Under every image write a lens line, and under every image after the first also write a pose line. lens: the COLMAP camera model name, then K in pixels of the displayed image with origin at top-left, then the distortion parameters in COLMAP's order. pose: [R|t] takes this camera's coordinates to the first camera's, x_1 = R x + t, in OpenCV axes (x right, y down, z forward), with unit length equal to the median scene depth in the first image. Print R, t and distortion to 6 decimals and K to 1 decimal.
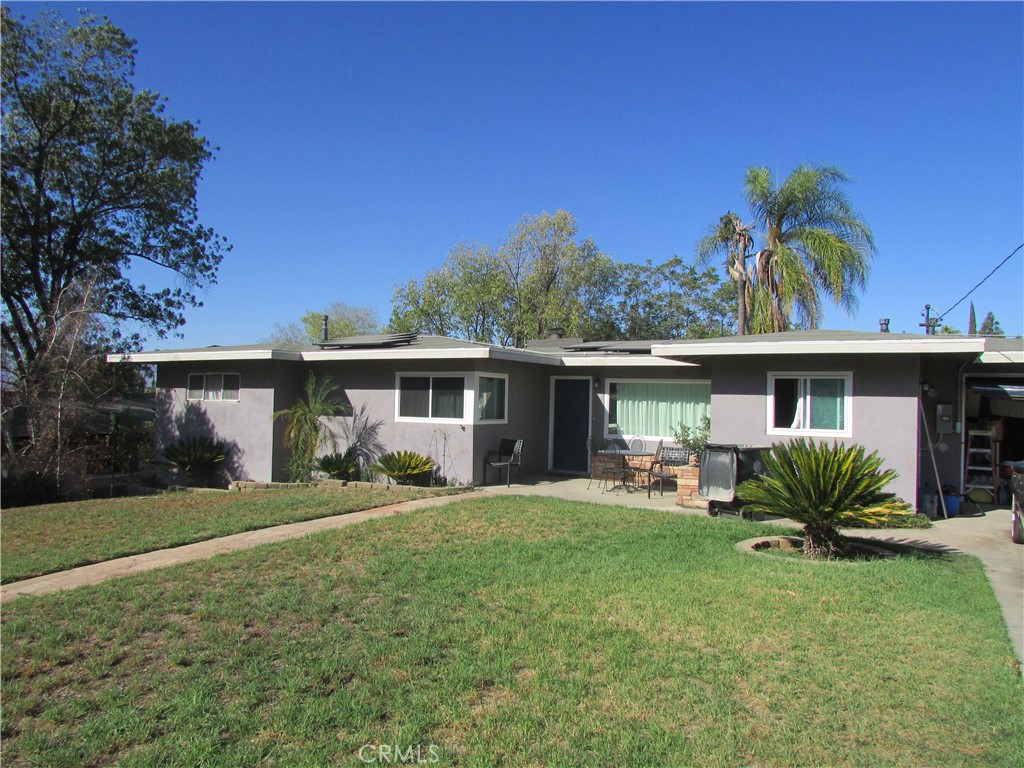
lens RADIAL K [[735.3, 0, 511.5], [0, 735.3, 385.1], [0, 0, 1]] dist [-0.004115, -0.000807]
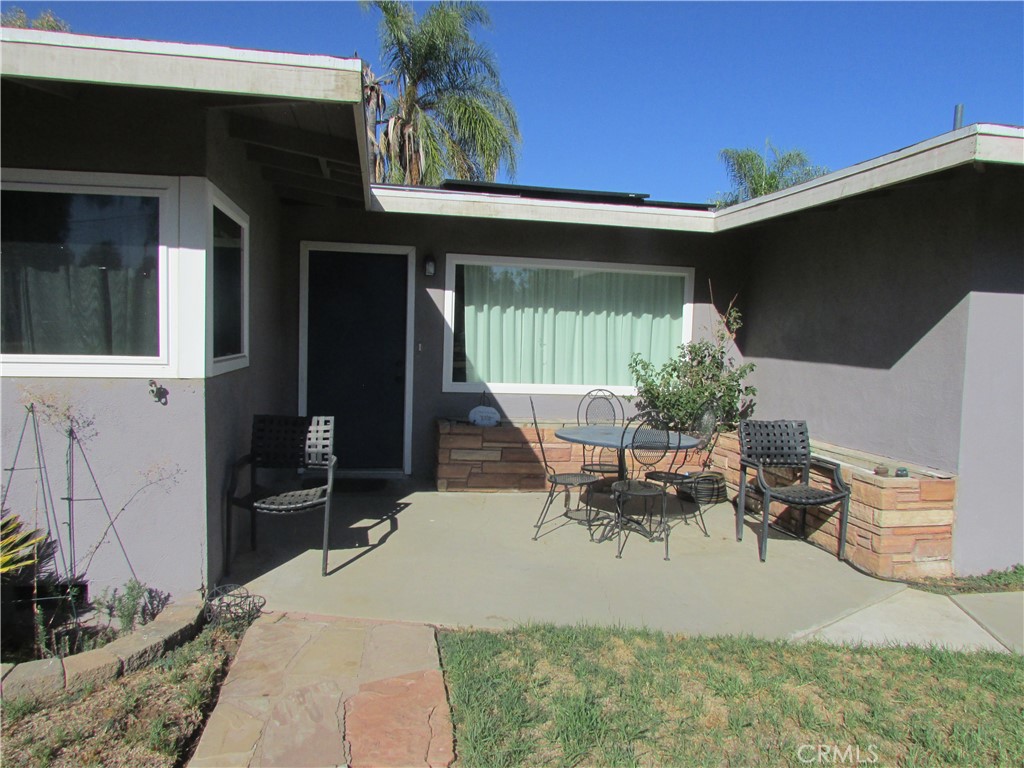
lens RADIAL K [[735.3, 0, 511.4], [0, 735.3, 382.2], [0, 0, 1]] dist [-0.004115, -0.000807]
pose [[0.777426, -0.046375, 0.627262, -0.118923], [-0.023083, 0.994503, 0.102136, 0.021188], [-0.628550, -0.093882, 0.772082, 0.633789]]
